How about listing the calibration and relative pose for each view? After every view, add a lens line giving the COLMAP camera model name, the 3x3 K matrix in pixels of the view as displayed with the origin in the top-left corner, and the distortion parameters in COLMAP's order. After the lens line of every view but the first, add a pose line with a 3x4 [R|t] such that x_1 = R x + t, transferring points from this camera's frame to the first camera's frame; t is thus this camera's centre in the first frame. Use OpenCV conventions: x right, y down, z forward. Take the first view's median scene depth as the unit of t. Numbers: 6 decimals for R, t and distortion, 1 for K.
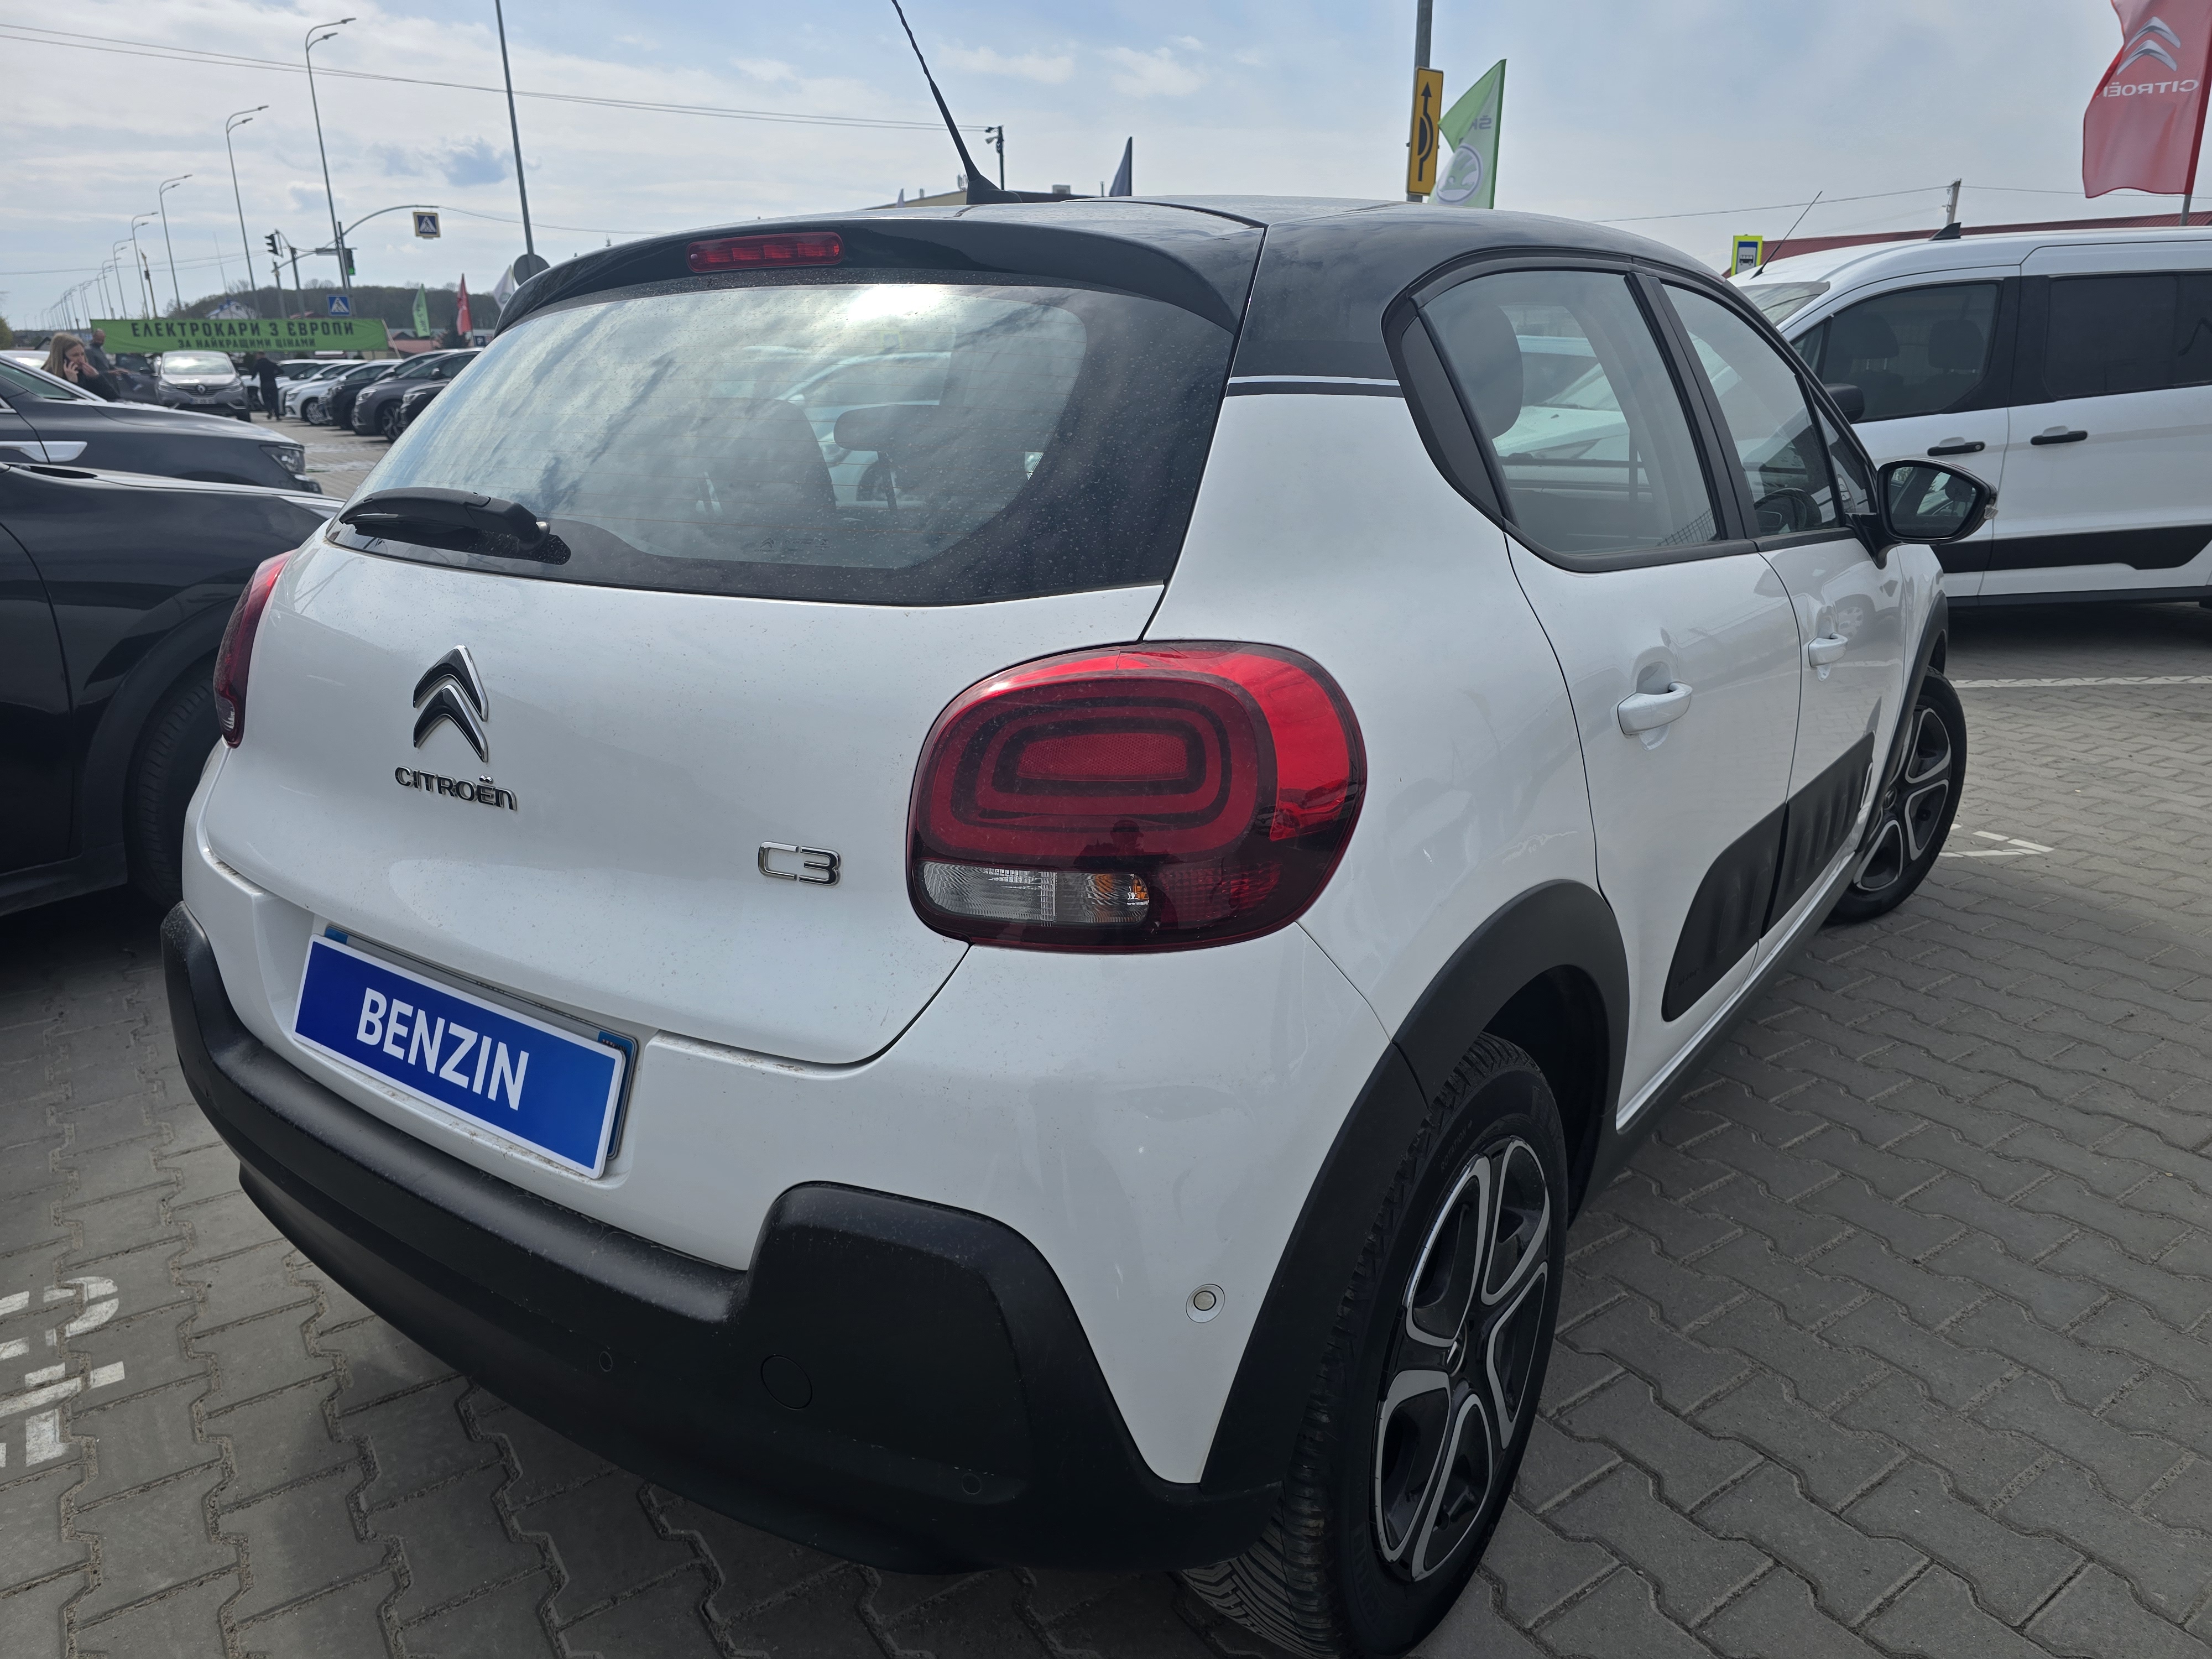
lens RADIAL K [[1496.9, 0, 1106.0], [0, 1496.9, 829.5], [0, 0, 1]] dist [0.079671, -0.091135]
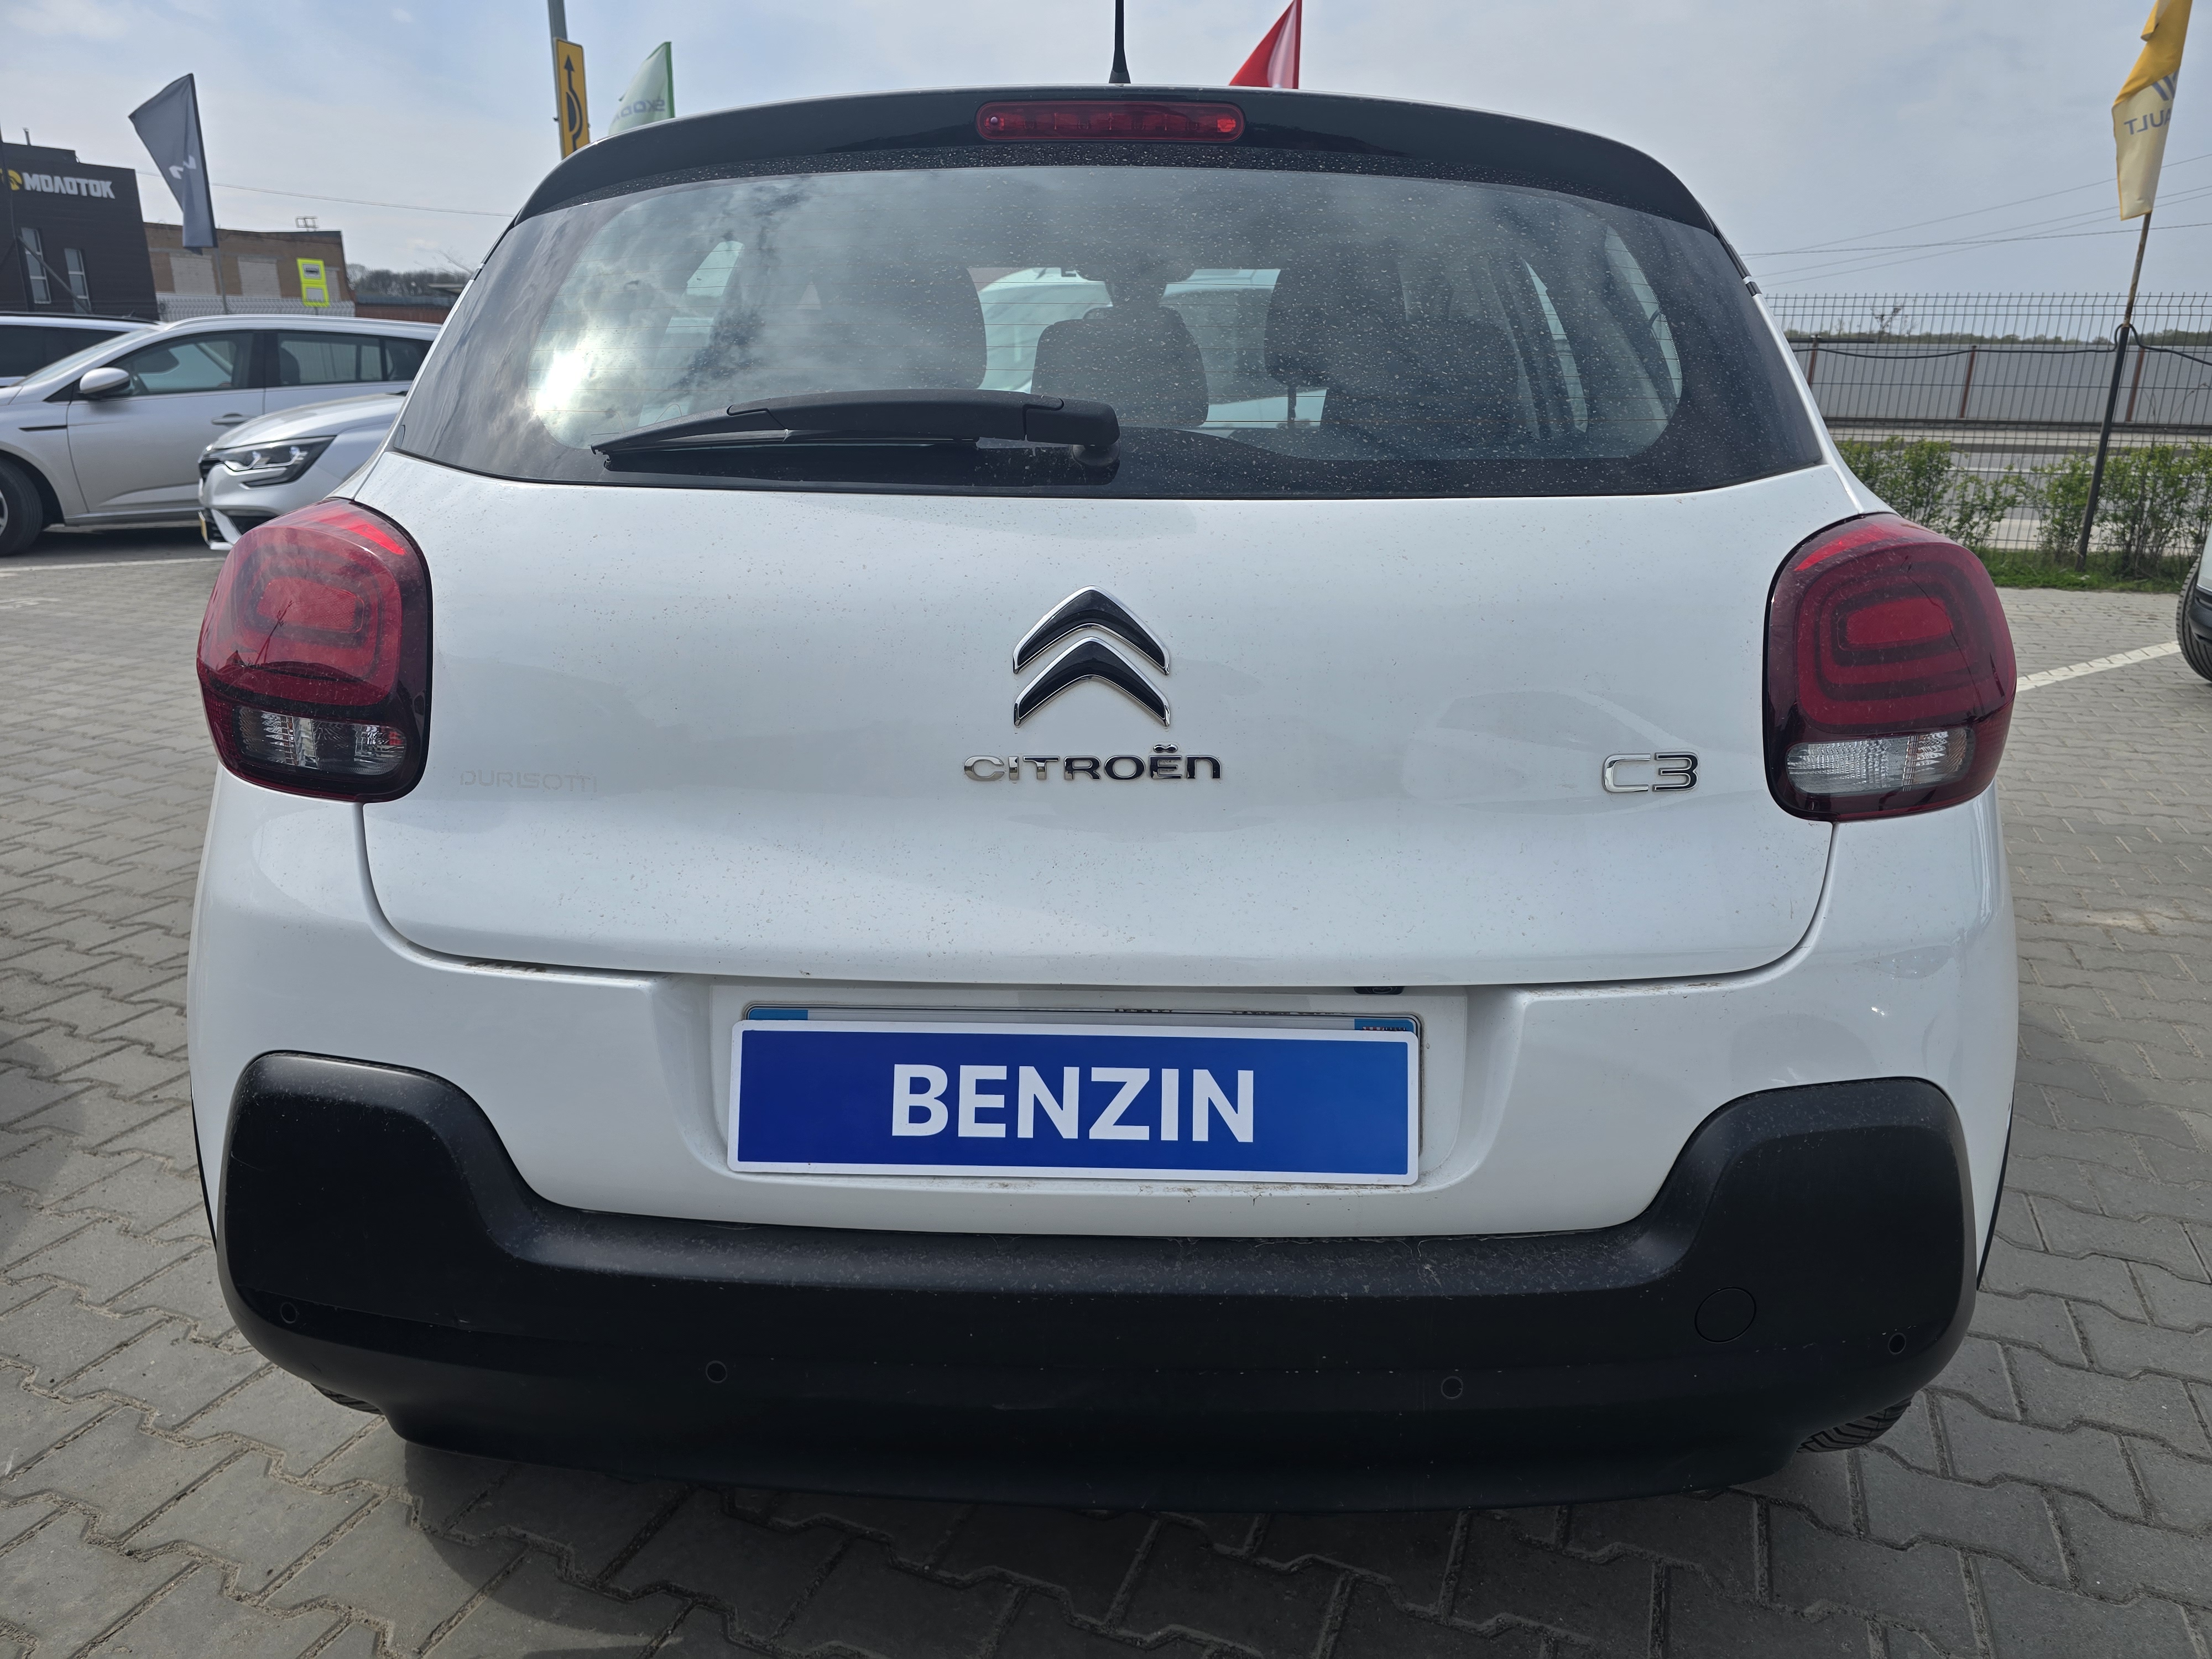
lens RADIAL K [[1496.9, 0, 1106.0], [0, 1496.9, 829.5], [0, 0, 1]] dist [0.079671, -0.091135]
pose [[0.823287, -0.149402, 0.547611, -0.850542], [0.150557, 0.987661, 0.043110, -0.028347], [-0.547295, 0.046955, 0.835622, 0.344159]]
